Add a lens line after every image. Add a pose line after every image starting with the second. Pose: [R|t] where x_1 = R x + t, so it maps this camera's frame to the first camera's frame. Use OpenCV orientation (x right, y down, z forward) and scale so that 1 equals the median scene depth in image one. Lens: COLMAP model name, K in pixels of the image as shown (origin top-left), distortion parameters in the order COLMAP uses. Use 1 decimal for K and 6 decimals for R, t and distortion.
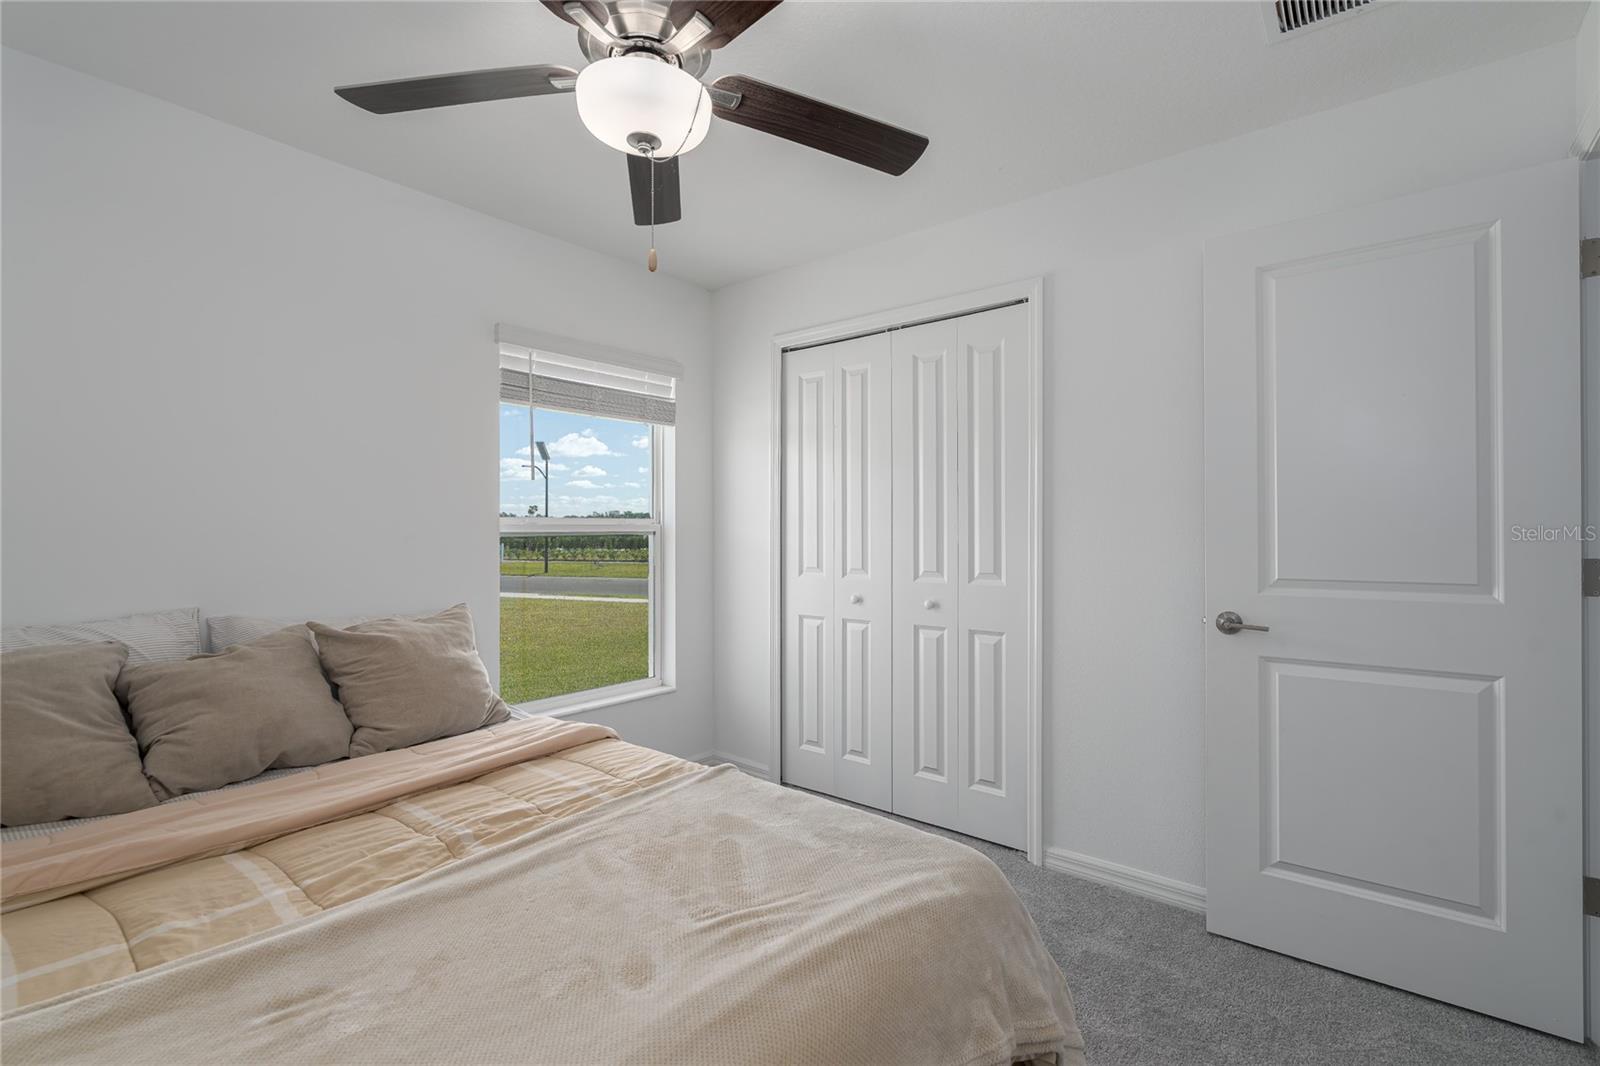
lens RADIAL K [[710.7, 0, 800.4], [0, 710.7, 526.5], [0, 0, 1]] dist [-0.008942, 0.000181]
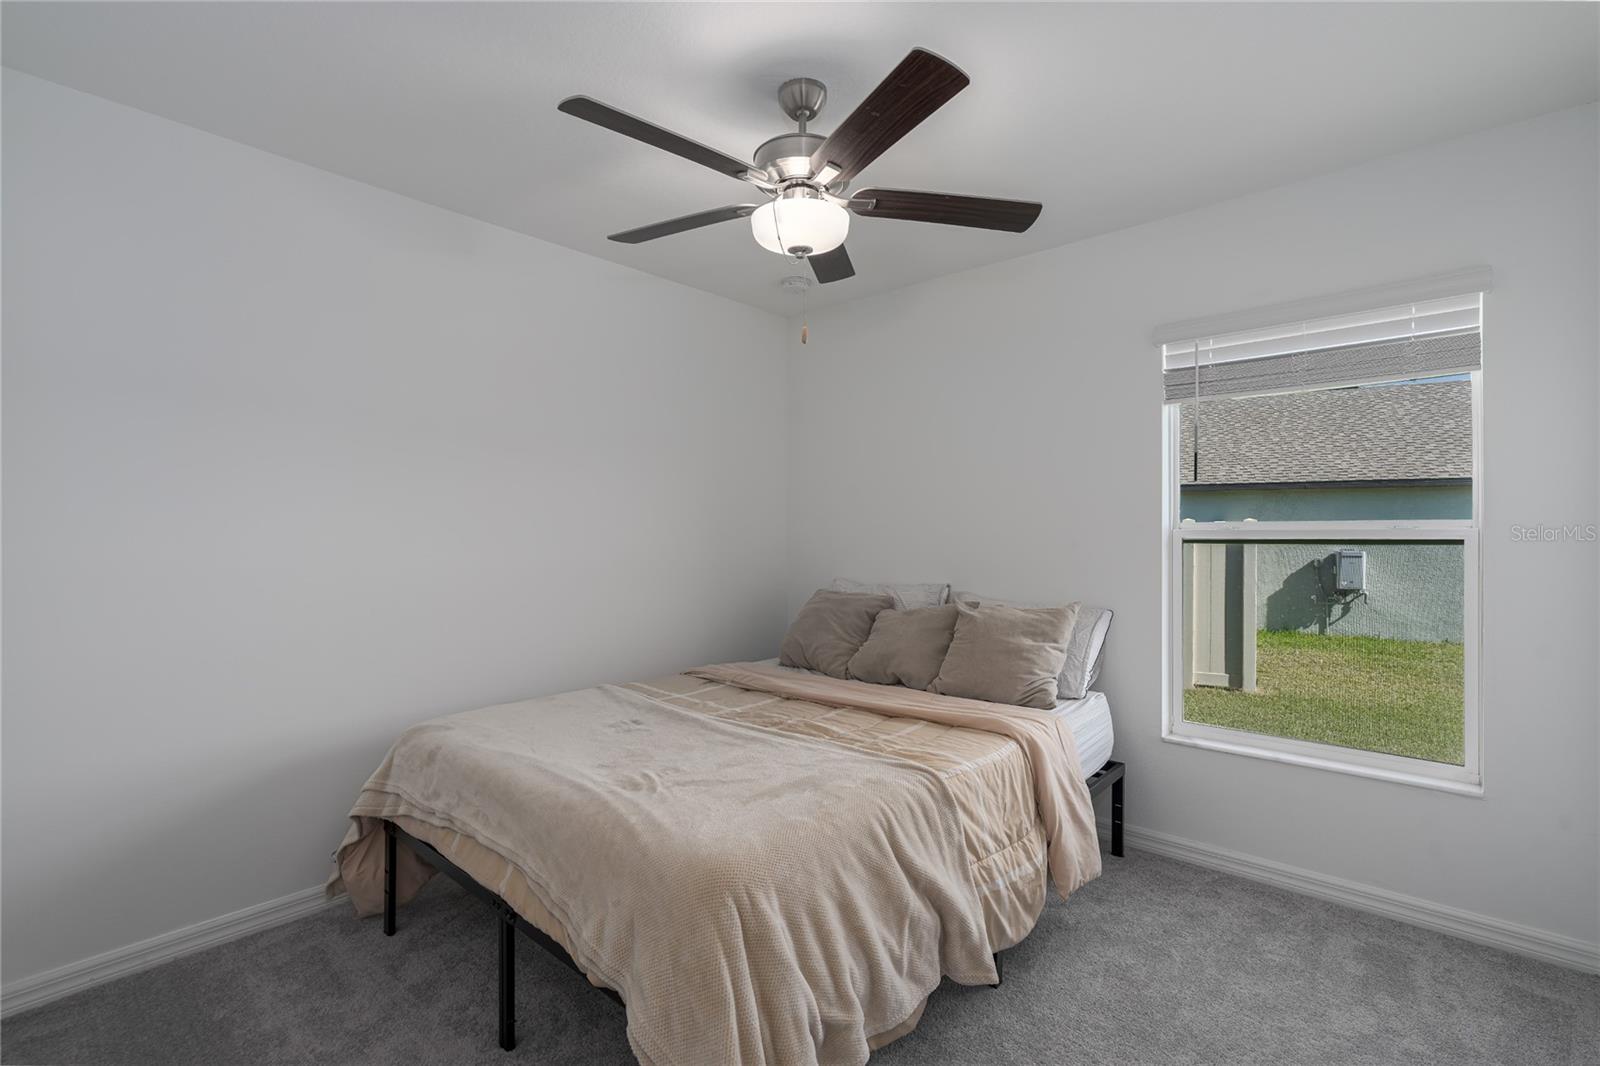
lens RADIAL K [[717.7, 0, 794.8], [0, 717.7, 522.7], [0, 0, 1]] dist [-0.009336, 0.000220]
pose [[-0.040088, -0.014364, -0.999093, 0.936713], [0.002396, 0.999892, -0.014471, -0.001920], [0.999193, -0.002974, -0.040050, 0.855067]]
